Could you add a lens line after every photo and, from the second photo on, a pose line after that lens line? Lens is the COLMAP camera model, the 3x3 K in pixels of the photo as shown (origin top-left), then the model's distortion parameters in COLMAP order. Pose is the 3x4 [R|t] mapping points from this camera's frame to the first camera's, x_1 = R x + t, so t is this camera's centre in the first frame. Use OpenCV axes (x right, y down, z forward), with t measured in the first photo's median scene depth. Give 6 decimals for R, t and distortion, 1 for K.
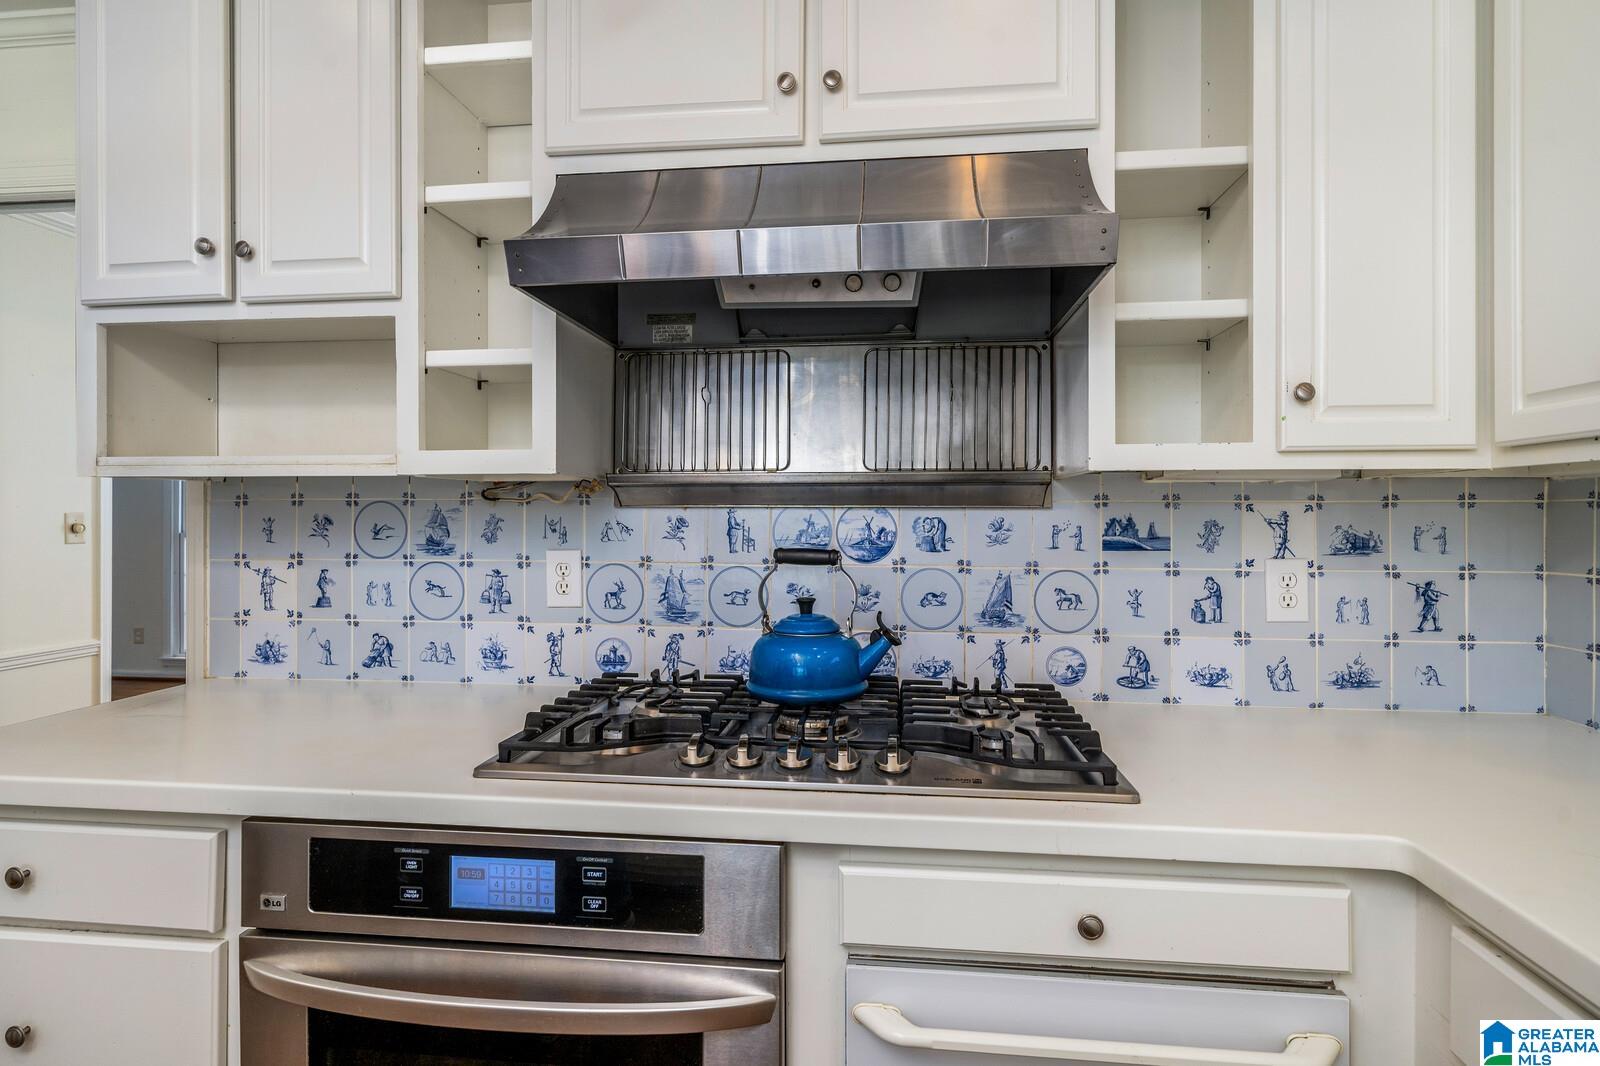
lens RADIAL K [[818.4, 0, 800.0], [0, 818.4, 533.0], [0, 0, 1]] dist [0.003068, 0.000206]
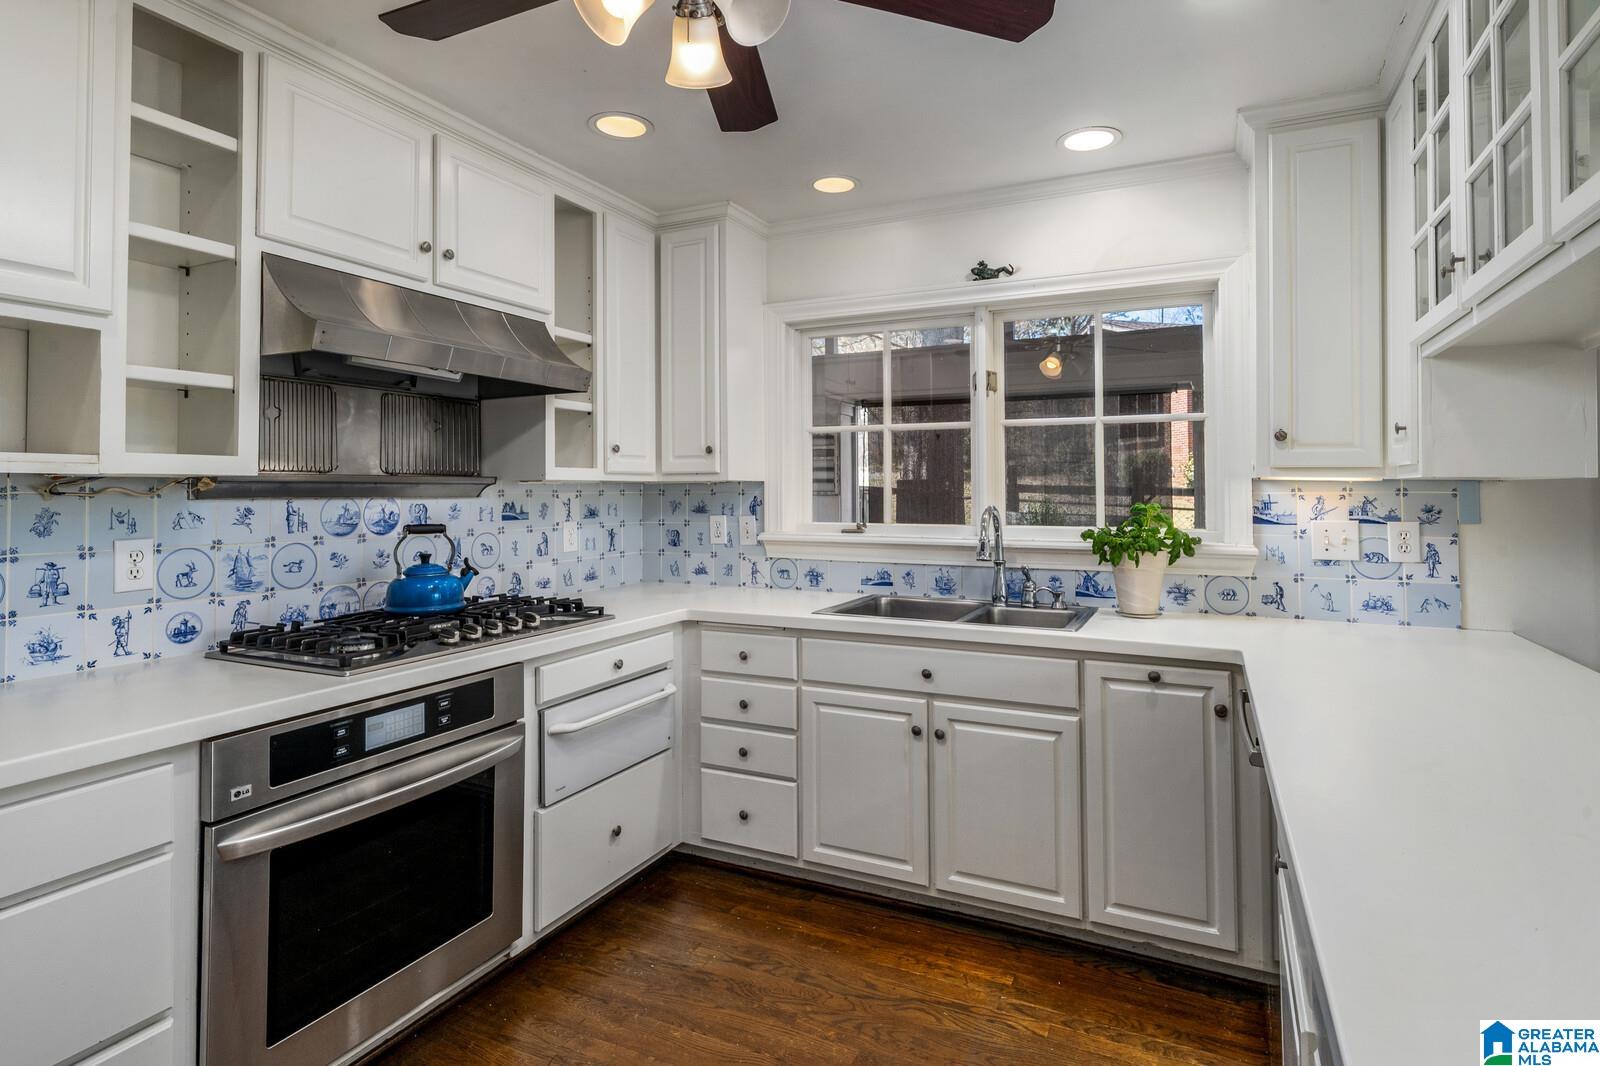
lens RADIAL K [[883.1, 0, 889.3], [0, 883.1, 491.1], [0, 0, 1]] dist [0.001706, 0.000101]
pose [[0.241902, -0.002883, 0.970296, -1.316766], [0.024691, 0.999690, -0.003185, -0.016495], [-0.969987, 0.024728, 0.241898, -0.306698]]
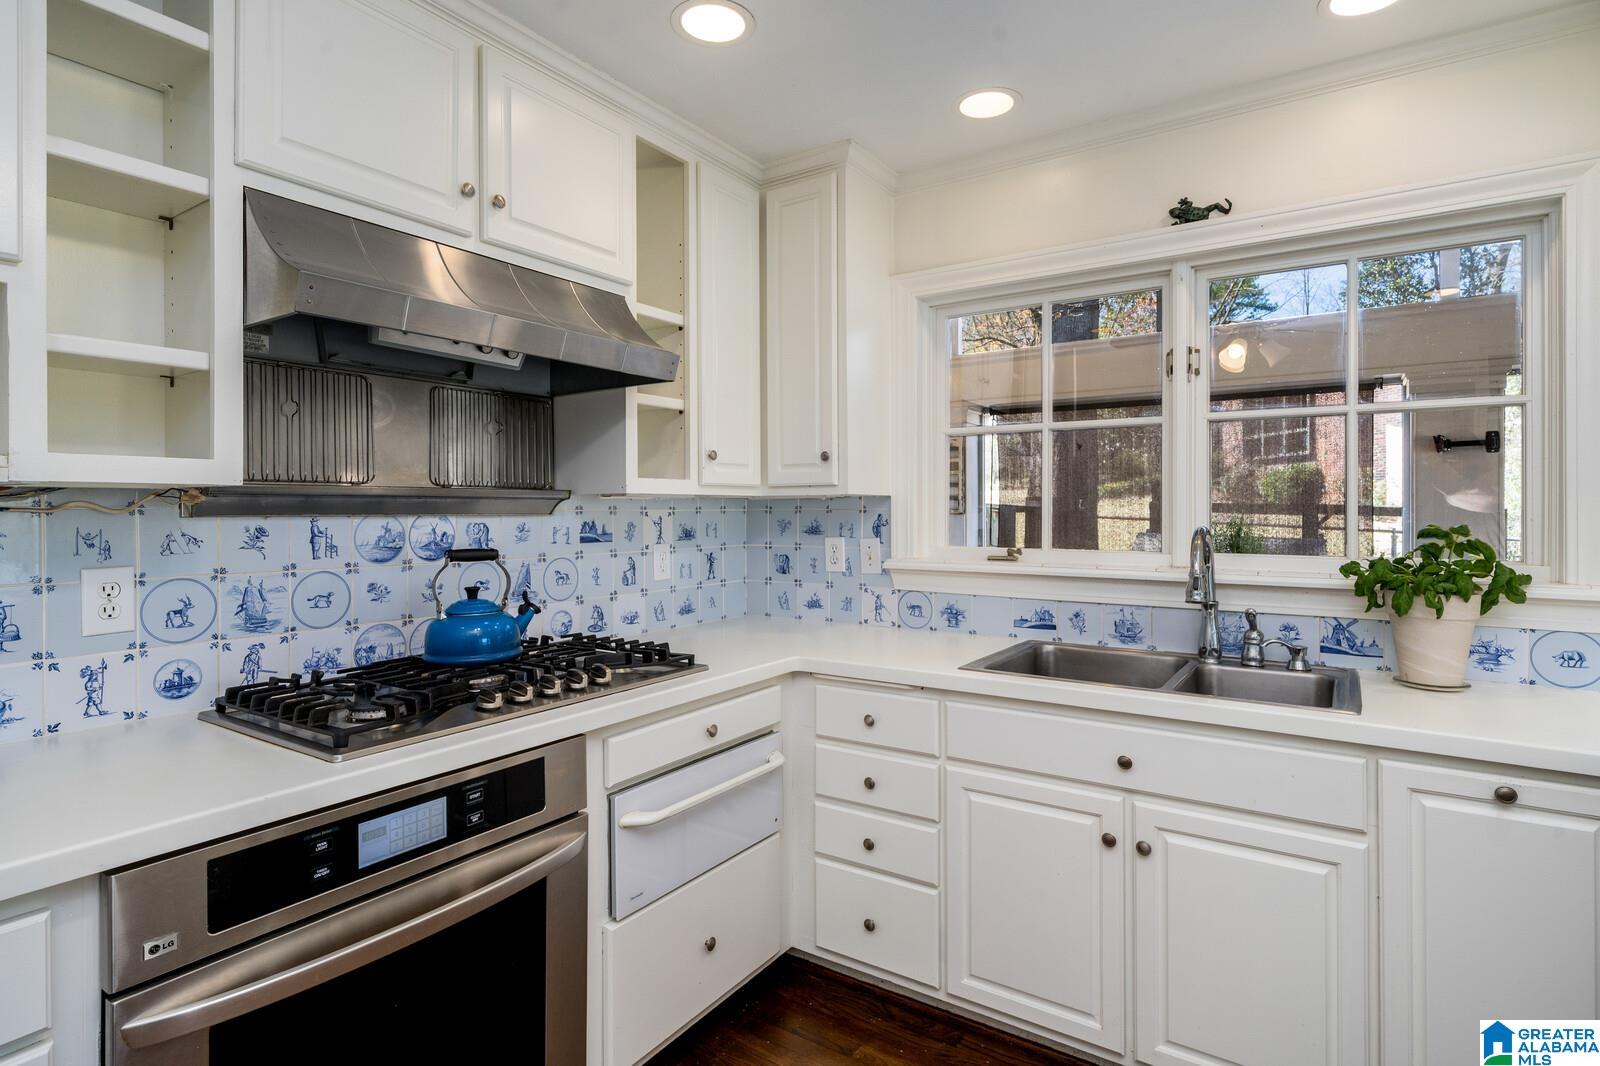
lens RADIAL K [[868.6, 0, 836.7], [0, 868.6, 526.8], [0, 0, 1]] dist [0.002578, -0.000254]
pose [[0.412408, -0.020535, 0.910768, -0.885408], [0.023485, 0.999653, 0.011904, -0.016624], [-0.910697, 0.016480, 0.412747, -0.088353]]
